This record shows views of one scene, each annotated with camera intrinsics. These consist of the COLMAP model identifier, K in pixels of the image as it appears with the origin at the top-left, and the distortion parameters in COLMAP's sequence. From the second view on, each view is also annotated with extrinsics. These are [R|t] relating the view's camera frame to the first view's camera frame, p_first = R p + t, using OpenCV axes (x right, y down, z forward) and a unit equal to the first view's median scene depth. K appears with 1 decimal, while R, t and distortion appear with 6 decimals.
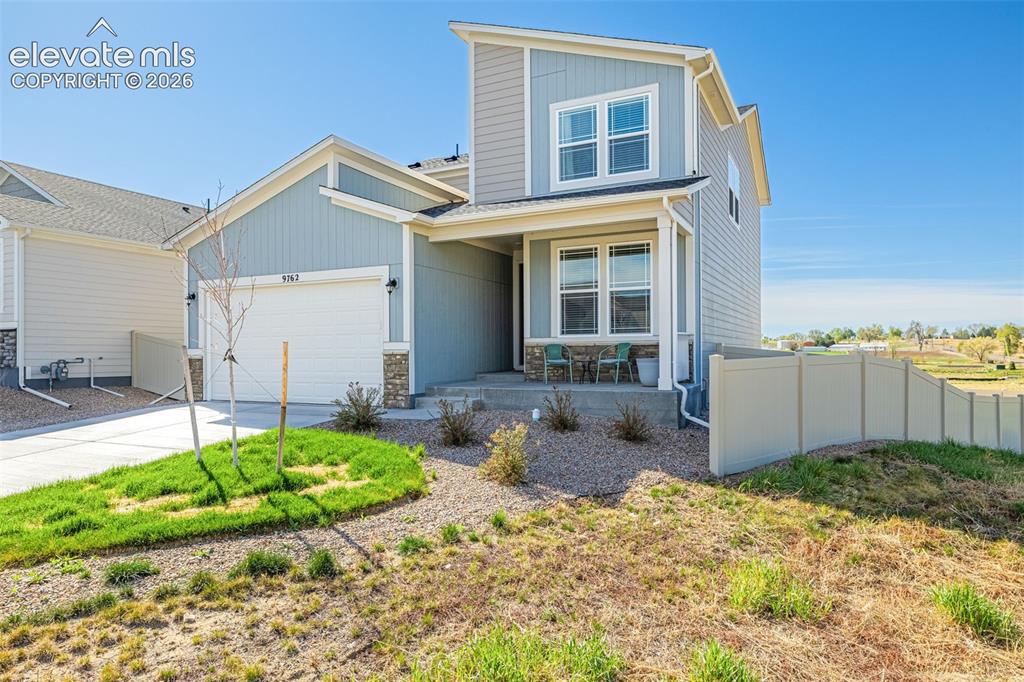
lens RADIAL K [[647.9, 0, 506.5], [0, 647.9, 344.8], [0, 0, 1]] dist [-0.000126, -0.007365]
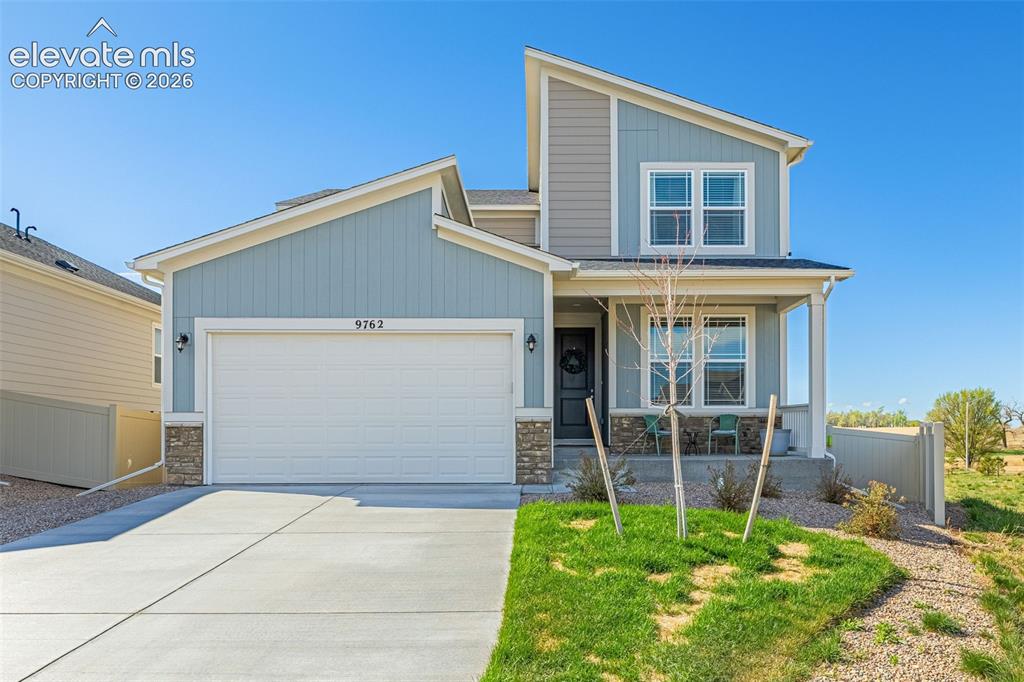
lens RADIAL K [[729.4, 0, 543.7], [0, 729.4, 430.0], [0, 0, 1]] dist [0.001884, -0.002488]
pose [[0.886173, 0.010628, 0.463234, -0.556381], [-0.010165, 0.999942, -0.003496, 0.026442], [-0.463244, -0.001611, 0.886229, 0.118696]]
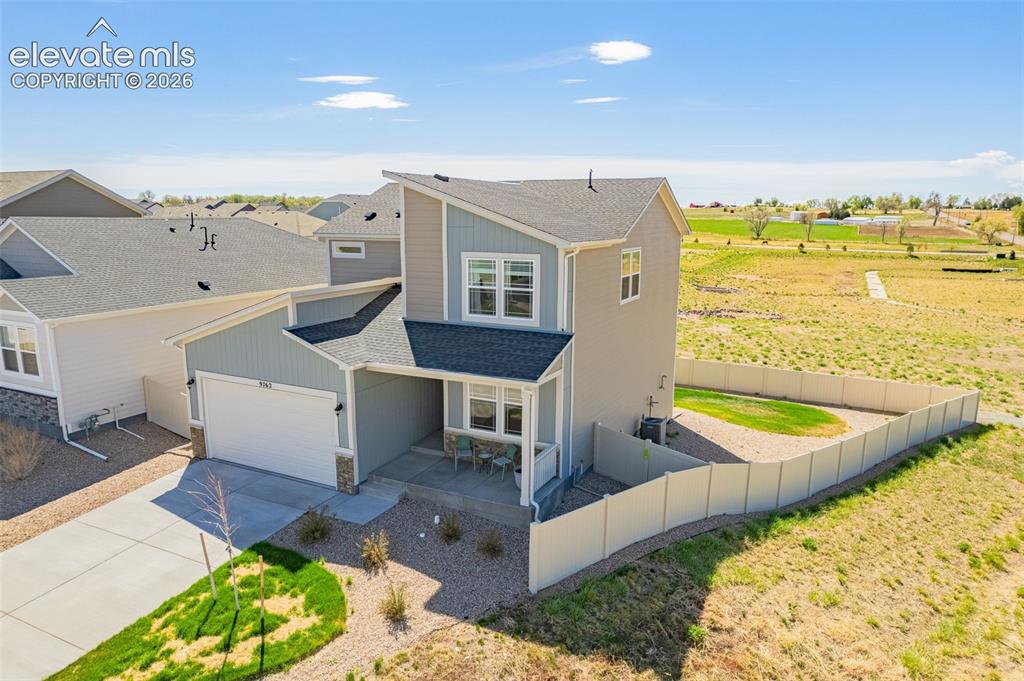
lens RADIAL K [[668.9, 0, 514.9], [0, 668.9, 347.1], [0, 0, 1]] dist [-0.027420, 0.017863]
pose [[0.999932, 0.008652, 0.007768, 0.163712], [-0.010067, 0.978480, 0.206097, -0.464405], [-0.005818, -0.206161, 0.978501, -0.315614]]
